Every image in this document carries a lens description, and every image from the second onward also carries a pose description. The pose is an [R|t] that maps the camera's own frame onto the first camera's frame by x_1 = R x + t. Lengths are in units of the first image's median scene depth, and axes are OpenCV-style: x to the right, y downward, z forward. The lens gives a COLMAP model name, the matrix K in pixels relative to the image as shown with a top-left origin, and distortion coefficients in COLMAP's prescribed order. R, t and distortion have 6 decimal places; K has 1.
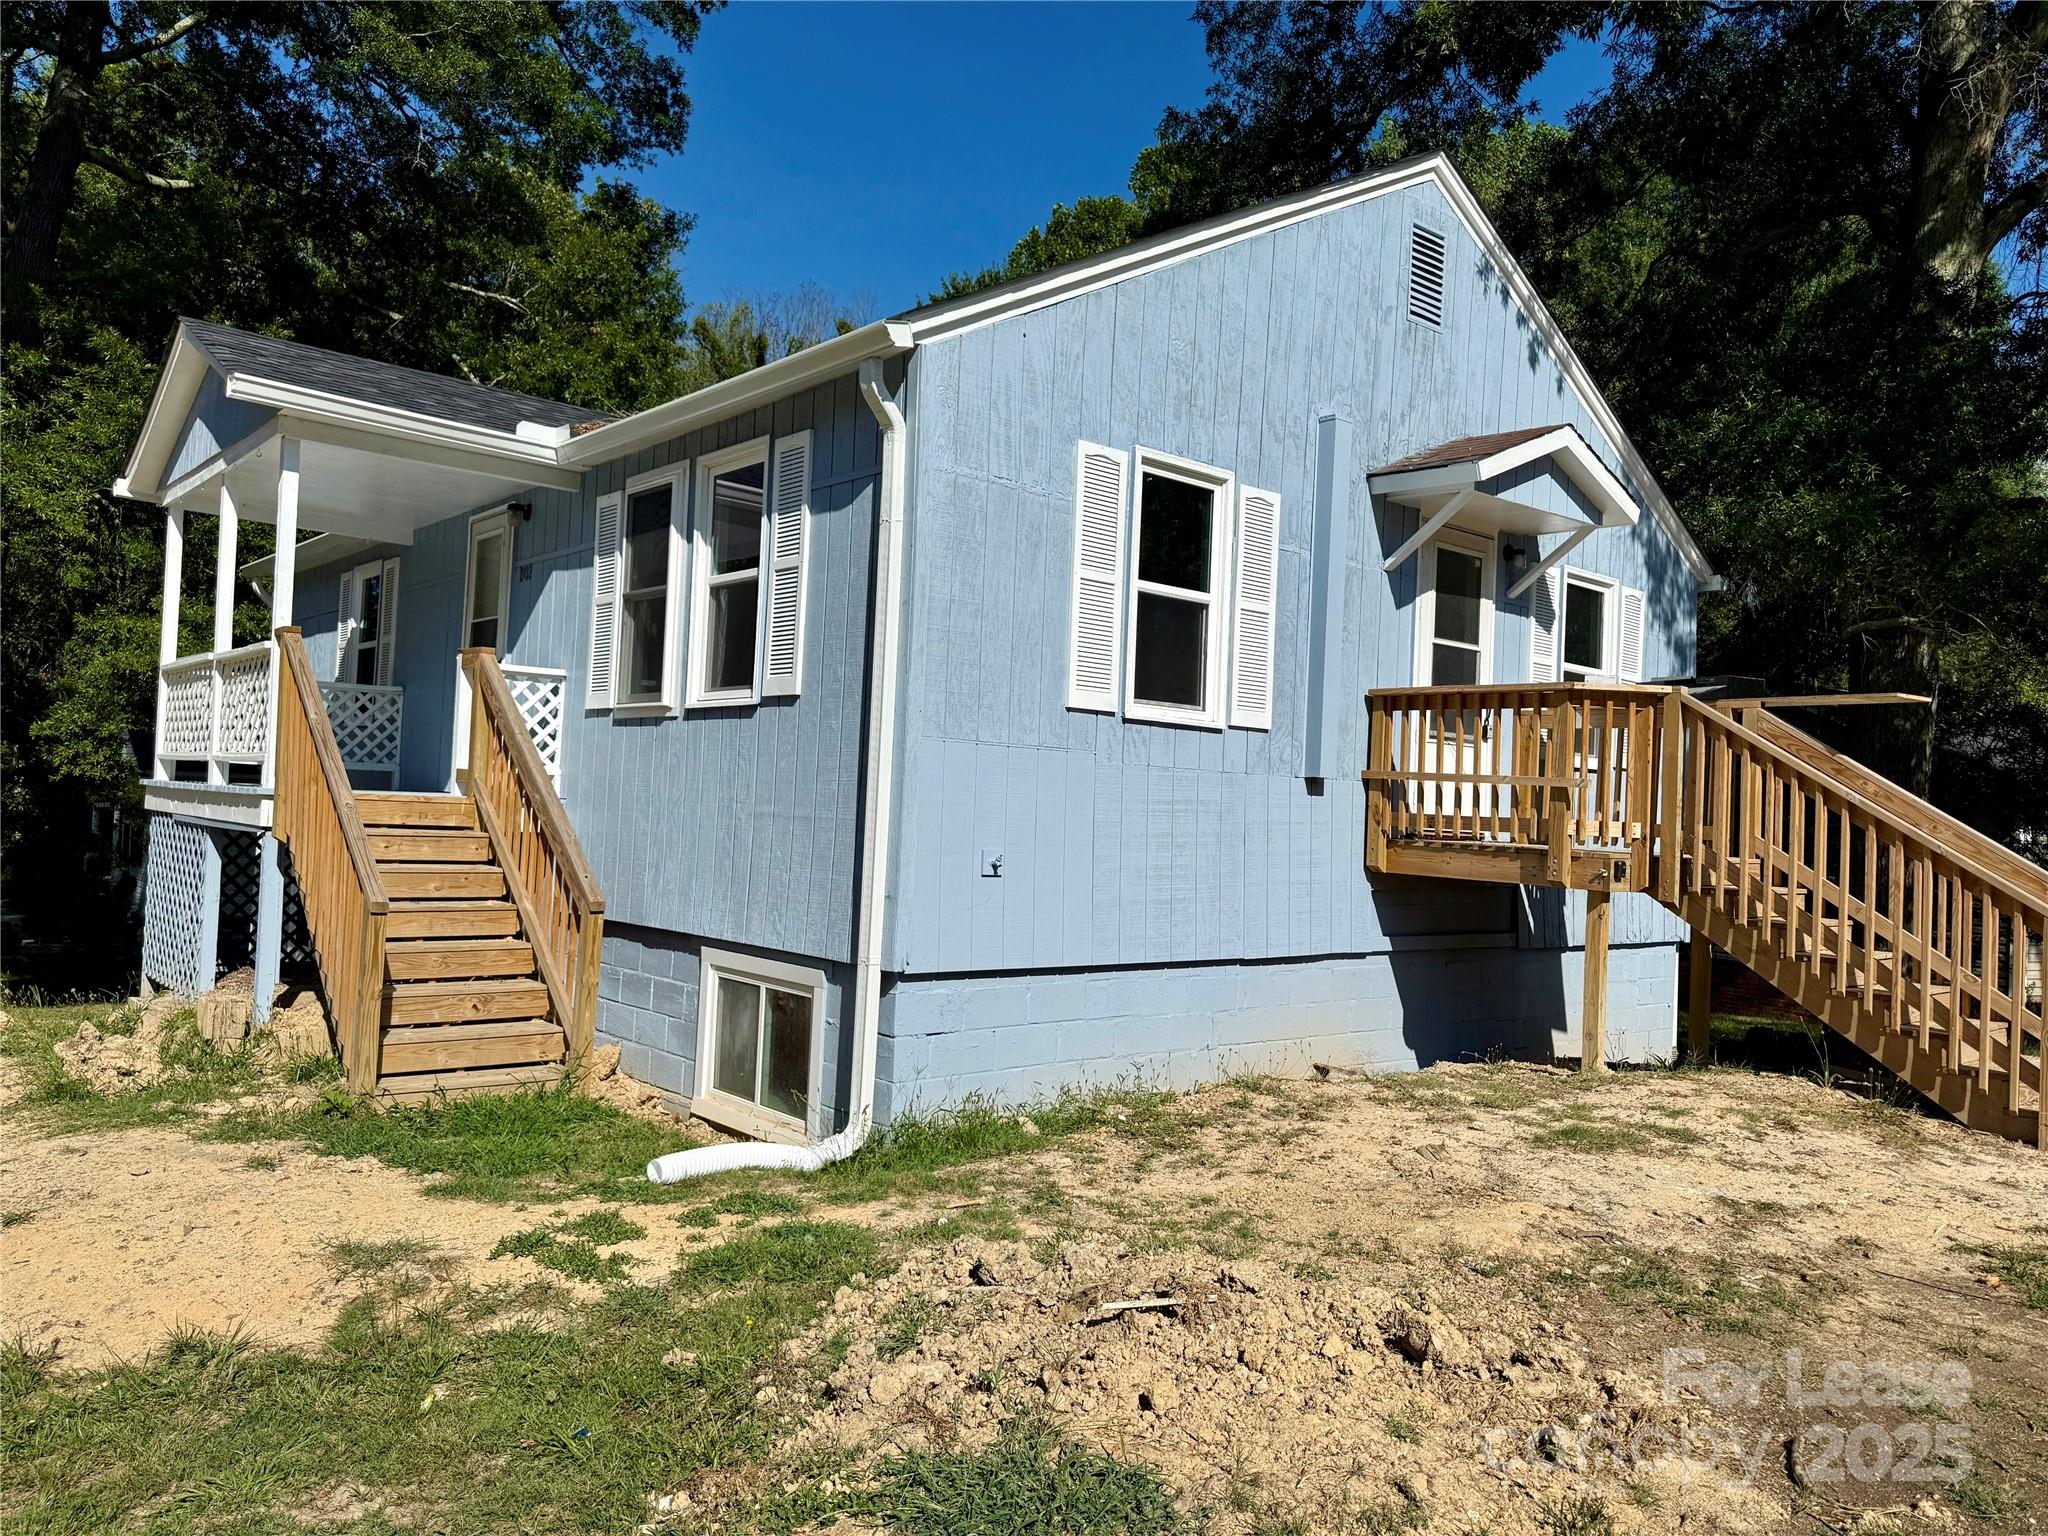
lens RADIAL K [[1442.6, 0, 1034.5], [0, 1442.6, 763.3], [0, 0, 1]] dist [0.057634, -0.012776]
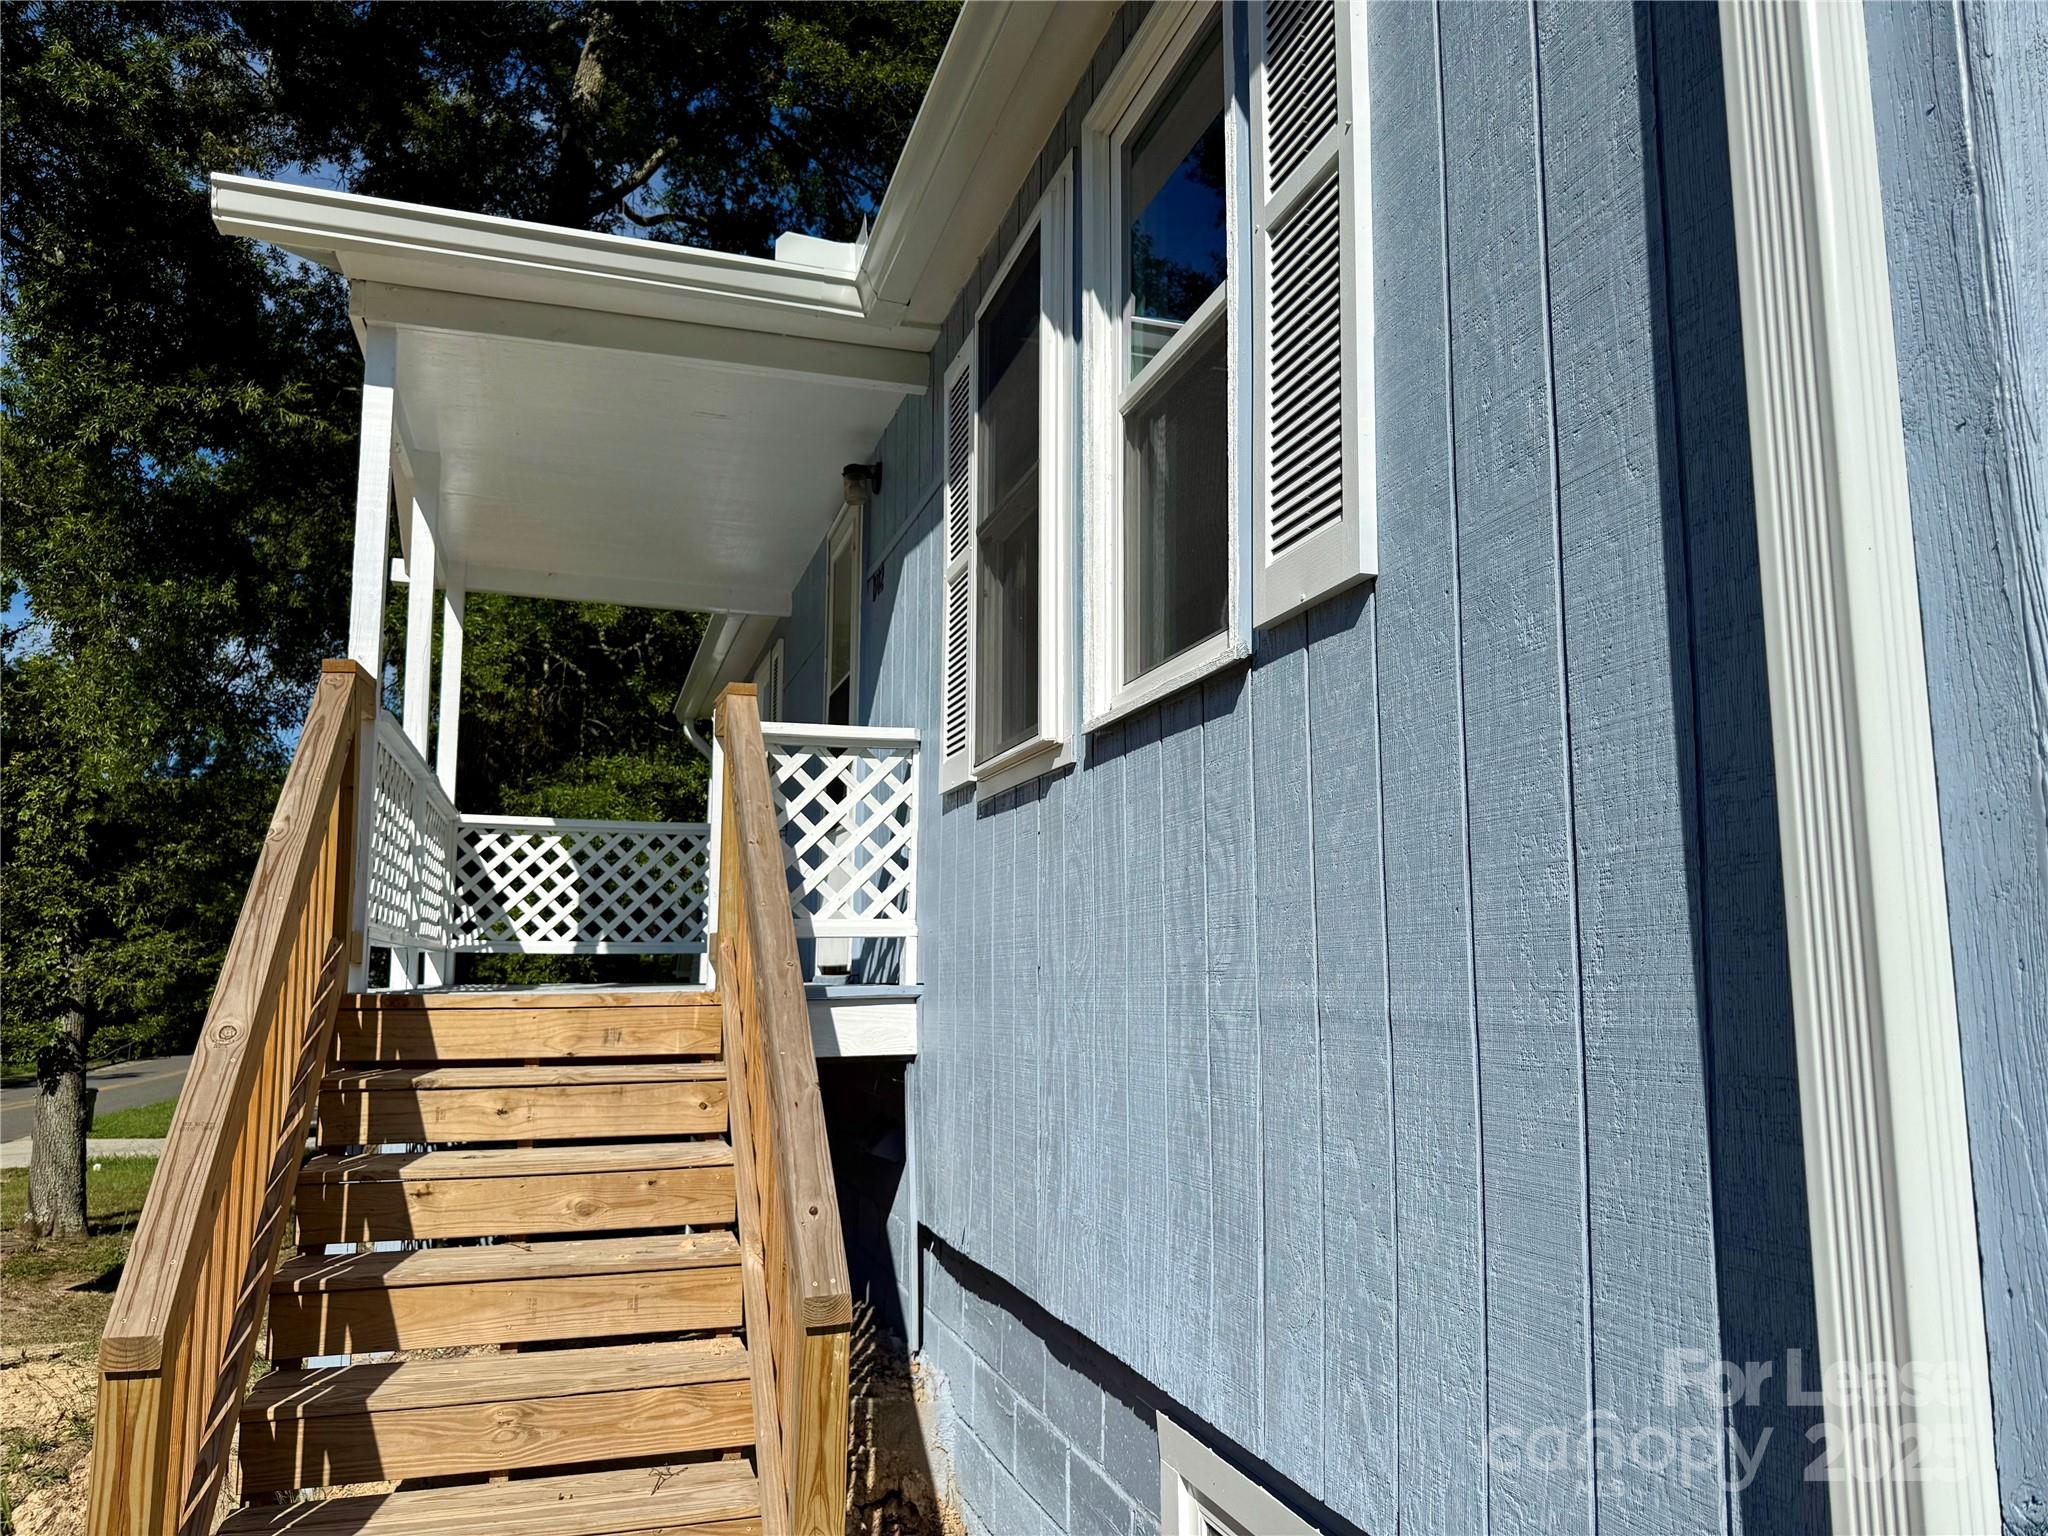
lens RADIAL K [[1442.6, 0, 1019.2], [0, 1442.6, 777.5], [0, 0, 1]] dist [0.057634, -0.012776]
pose [[0.910644, -0.103727, -0.399960, -0.103535], [0.059014, 0.990704, -0.122568, 0.019116], [0.408956, 0.088012, 0.908300, 0.636657]]
